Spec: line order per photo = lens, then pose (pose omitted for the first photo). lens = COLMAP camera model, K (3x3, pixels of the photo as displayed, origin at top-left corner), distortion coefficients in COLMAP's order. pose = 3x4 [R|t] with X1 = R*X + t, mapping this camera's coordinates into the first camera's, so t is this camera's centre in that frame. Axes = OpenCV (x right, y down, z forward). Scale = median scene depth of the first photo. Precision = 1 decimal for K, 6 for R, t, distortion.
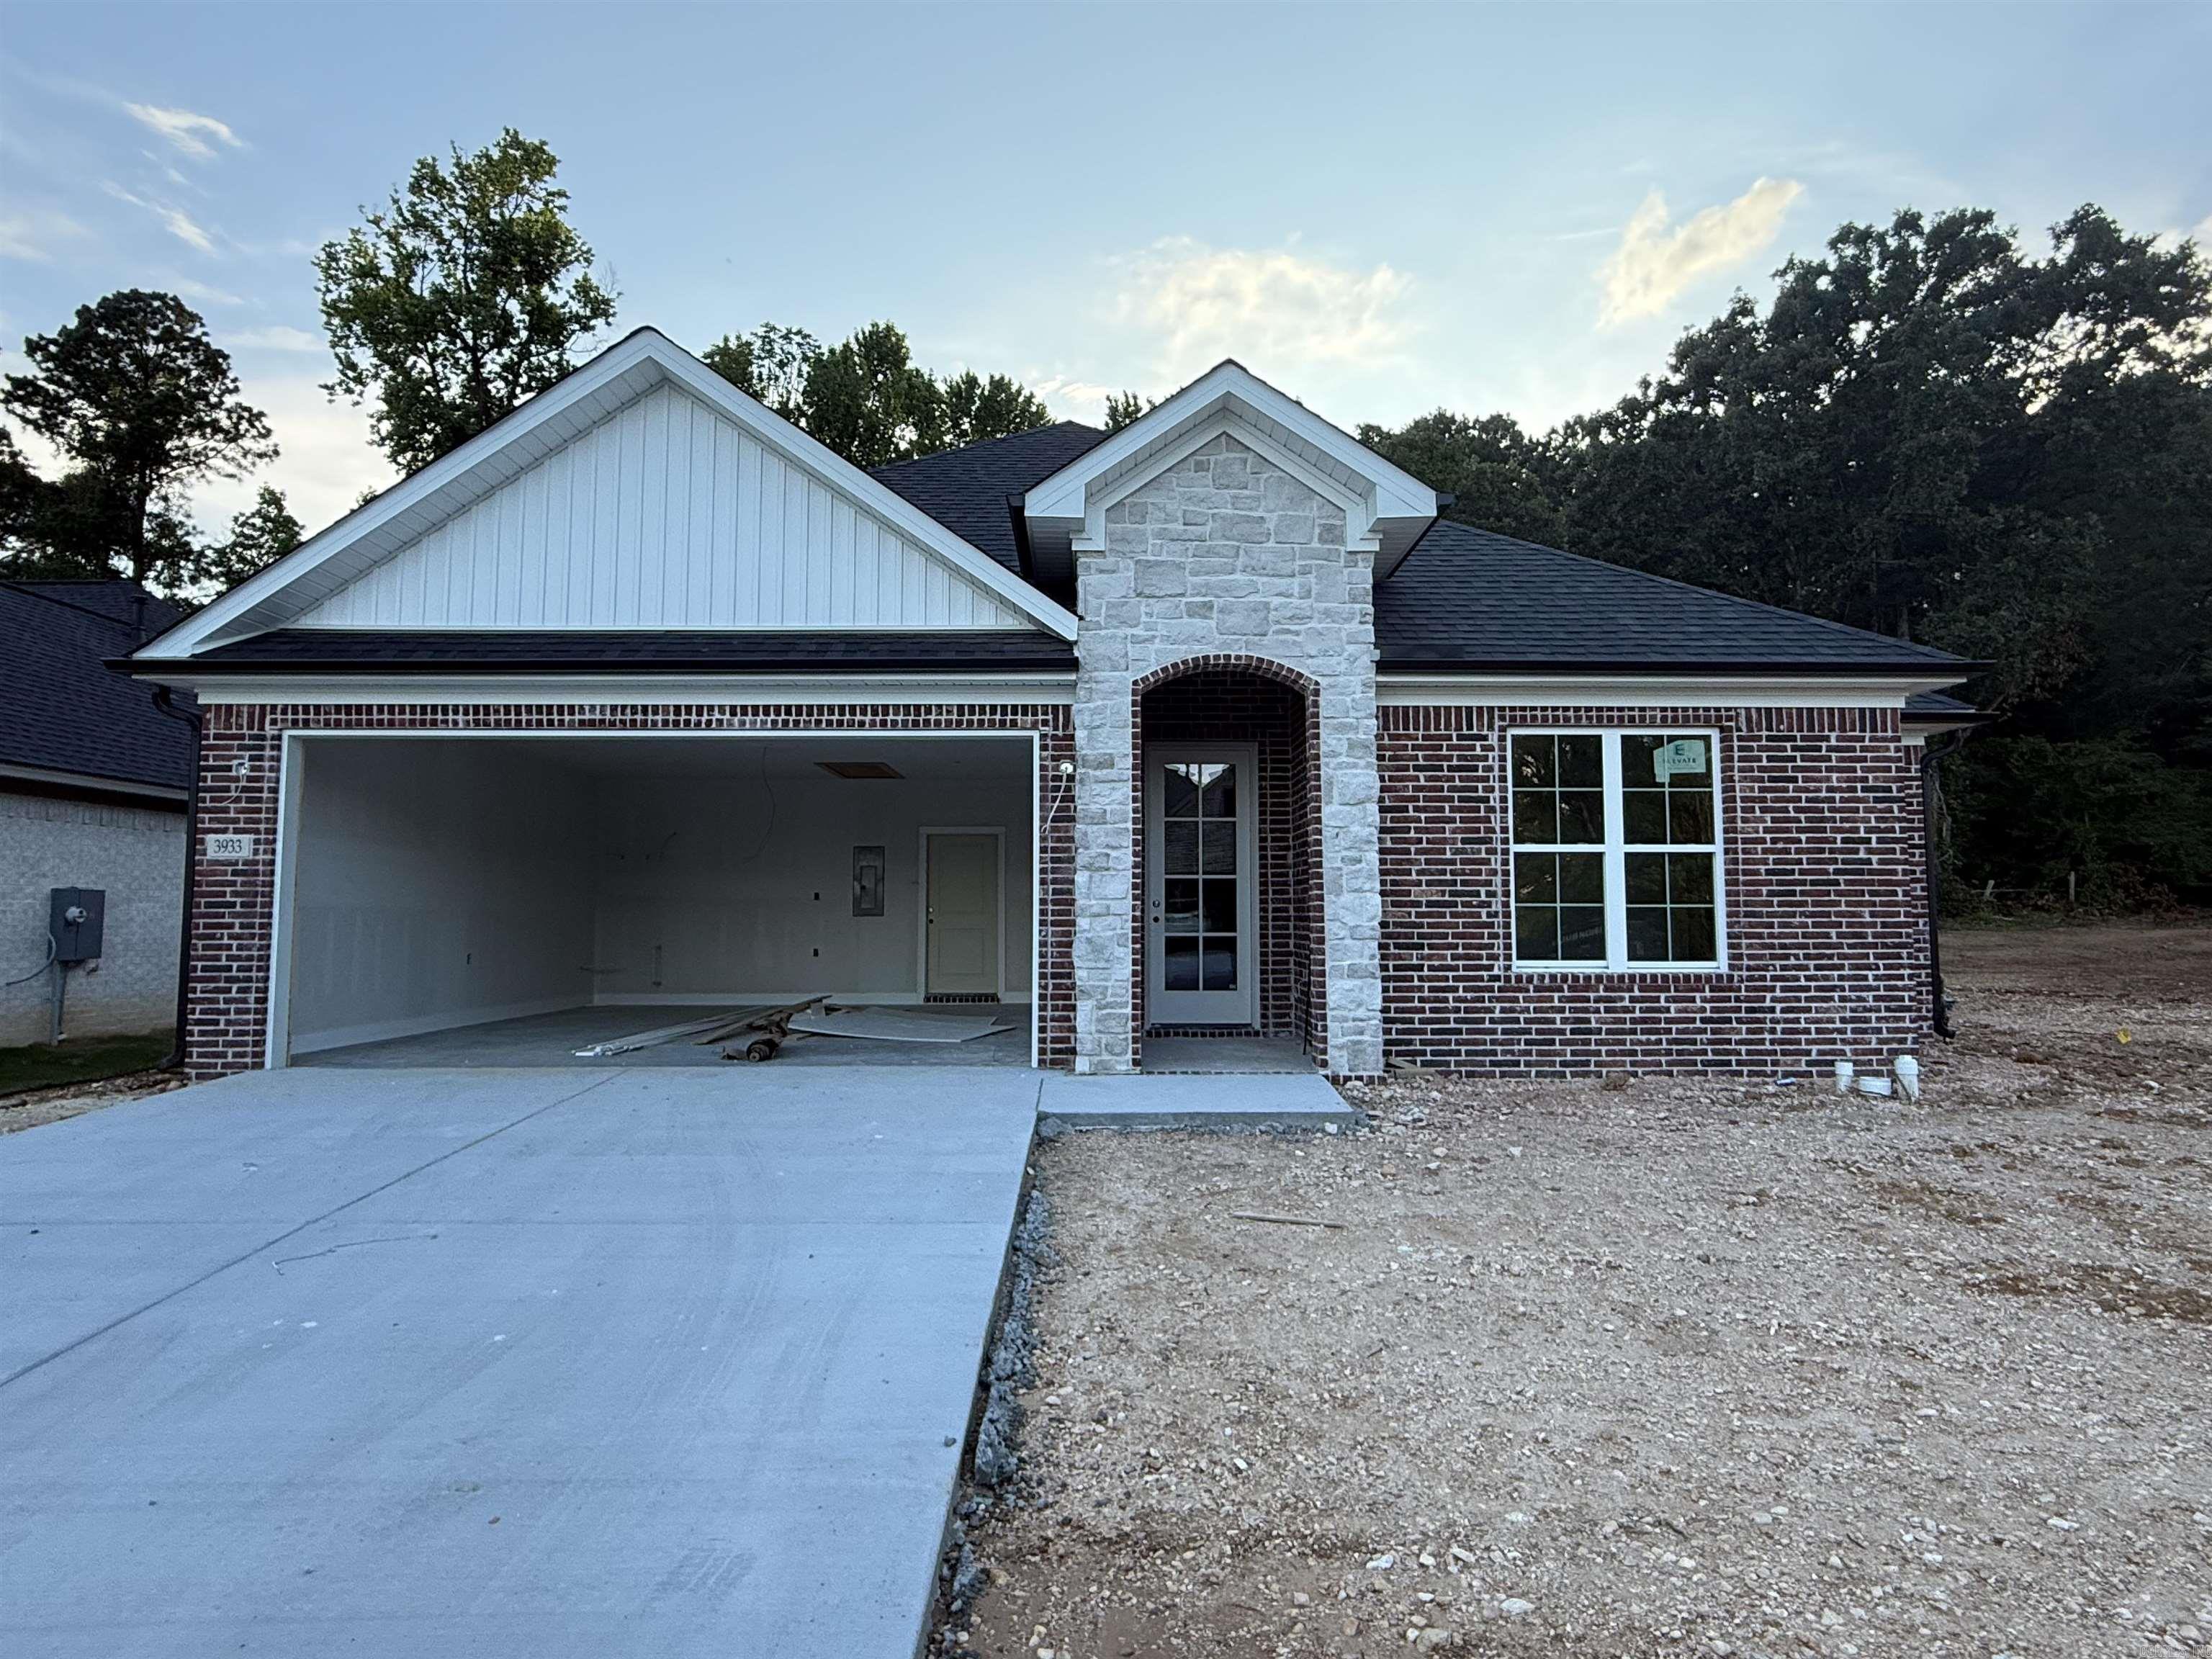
lens RADIAL K [[1285.8, 0, 1098.9], [0, 1285.8, 824.8], [0, 0, 1]] dist [0.000592, 0.000411]
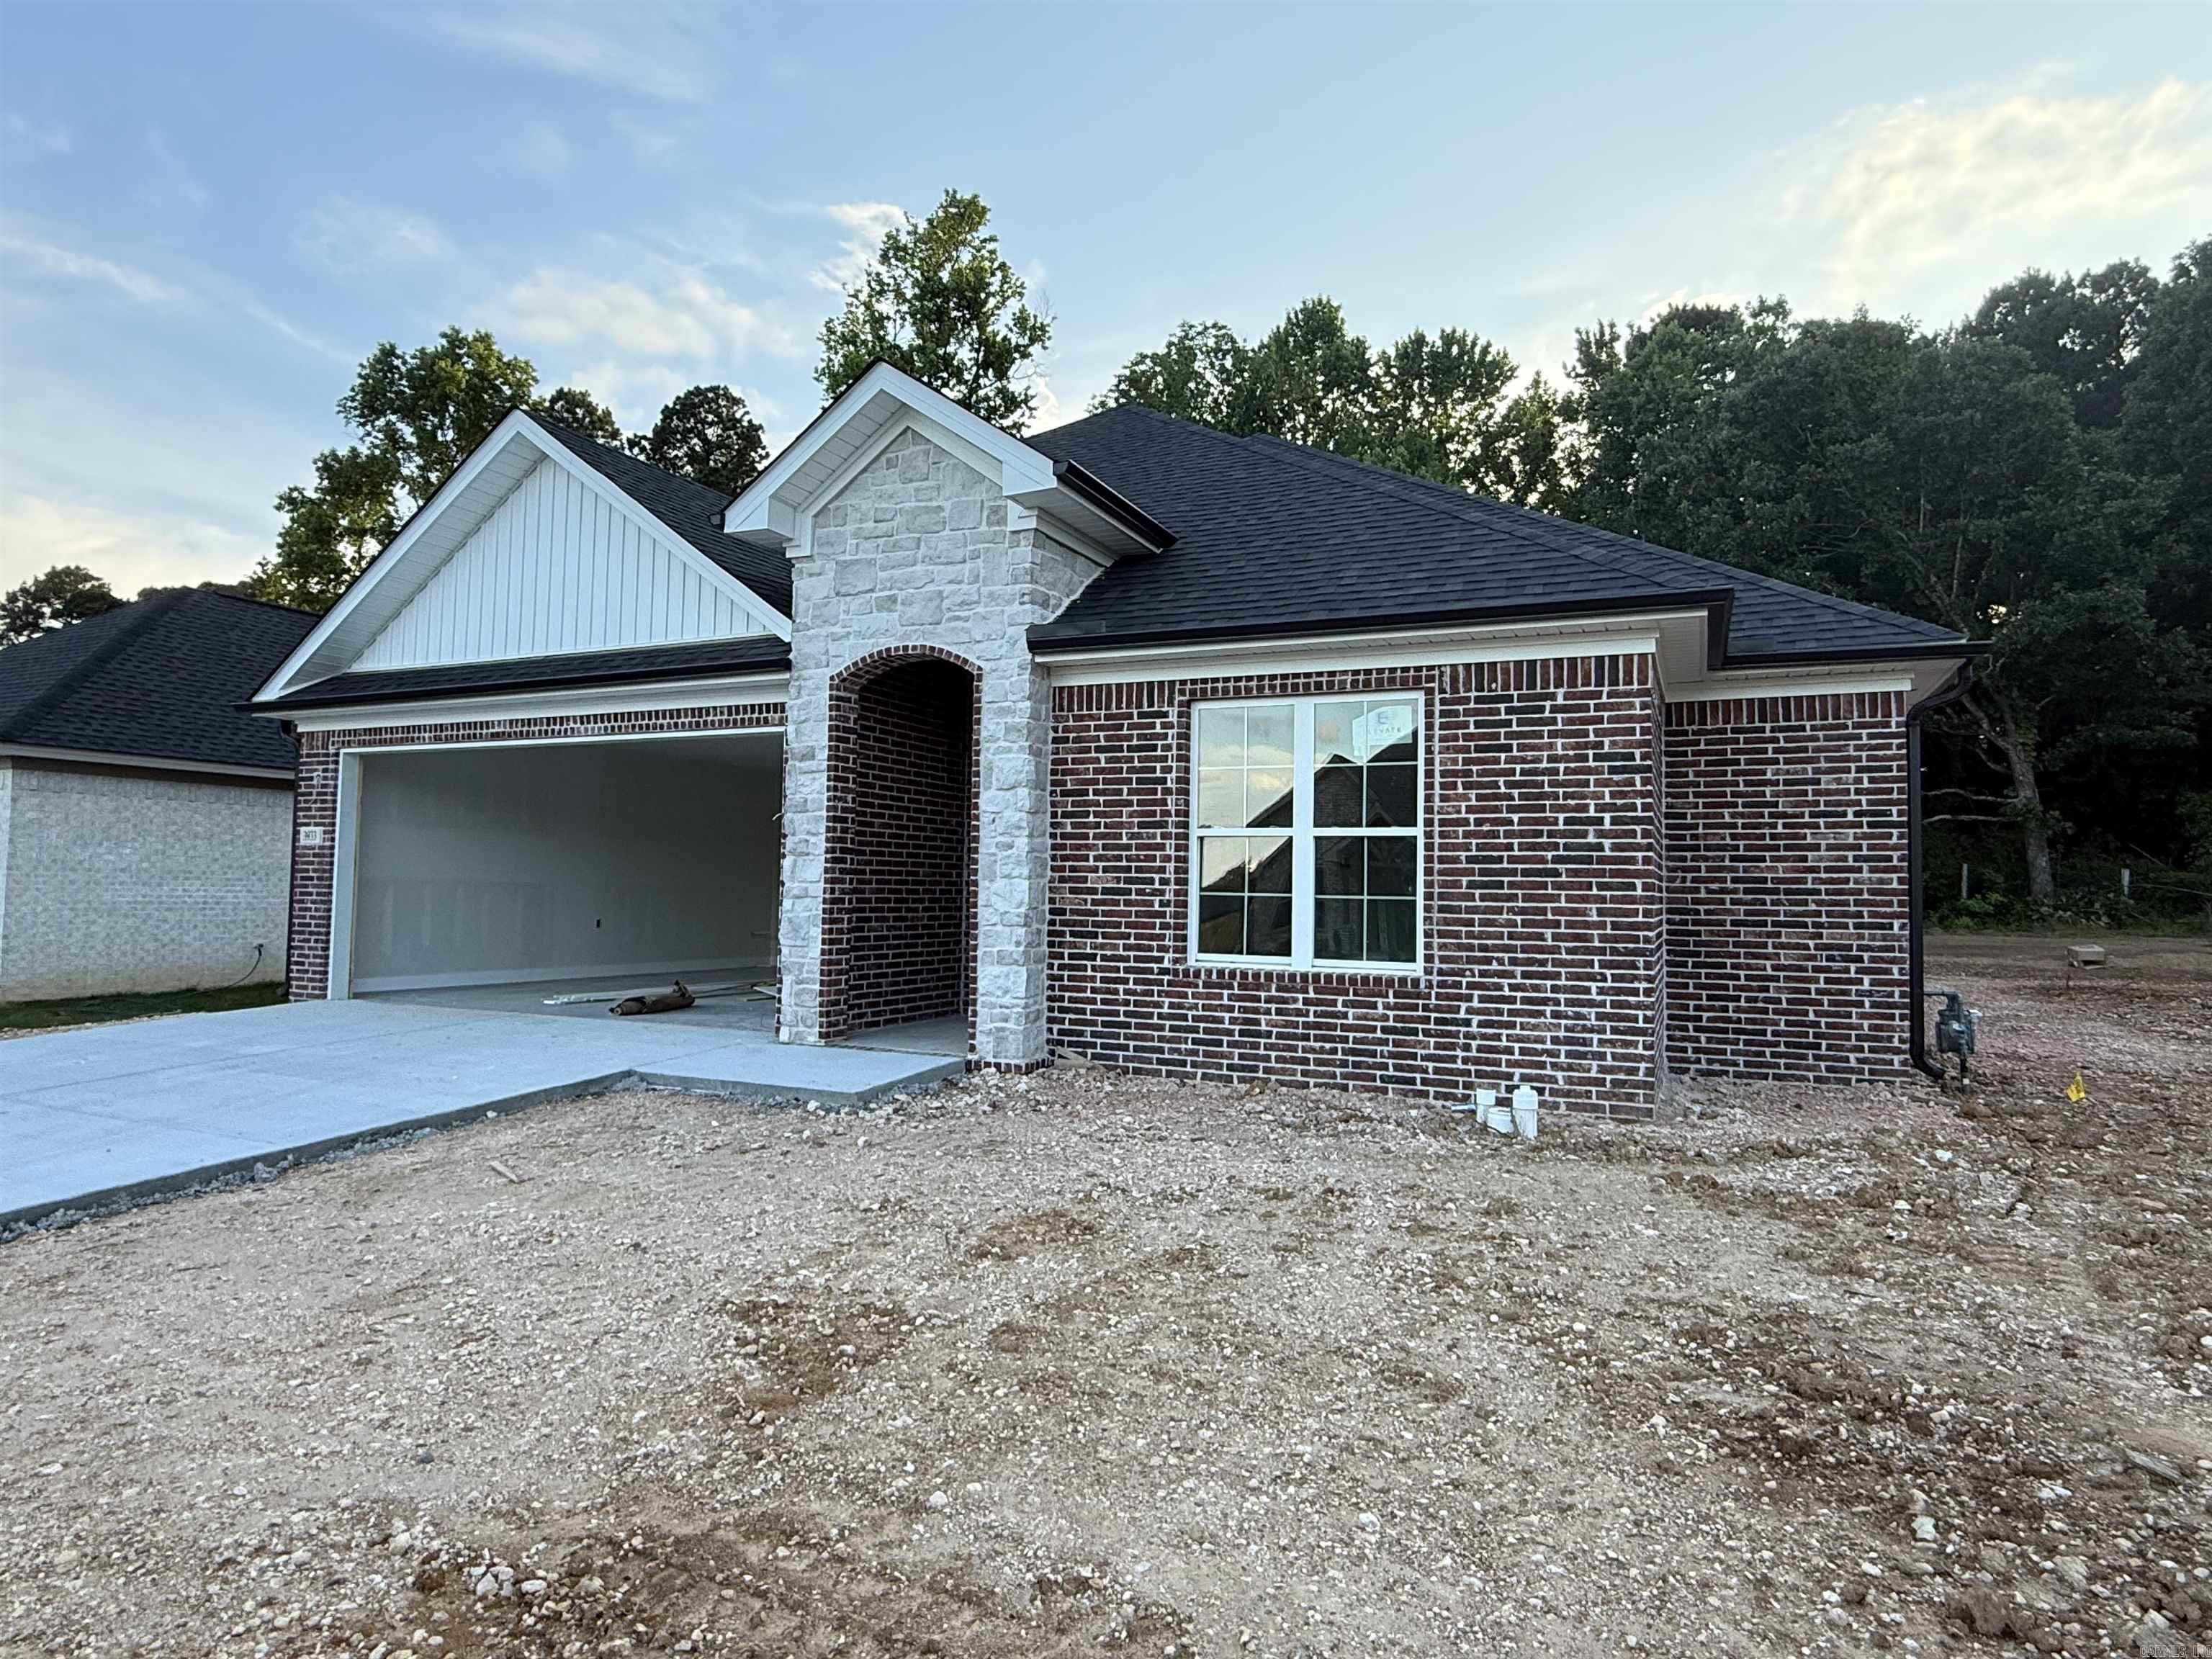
lens RADIAL K [[1285.8, 0, 1112.8], [0, 1285.8, 838.0], [0, 0, 1]] dist [0.000592, 0.000411]
pose [[0.899355, -0.002938, -0.437210, 0.683377], [0.015632, 0.999554, 0.025438, -0.002424], [0.436940, -0.029712, 0.899000, 0.143135]]
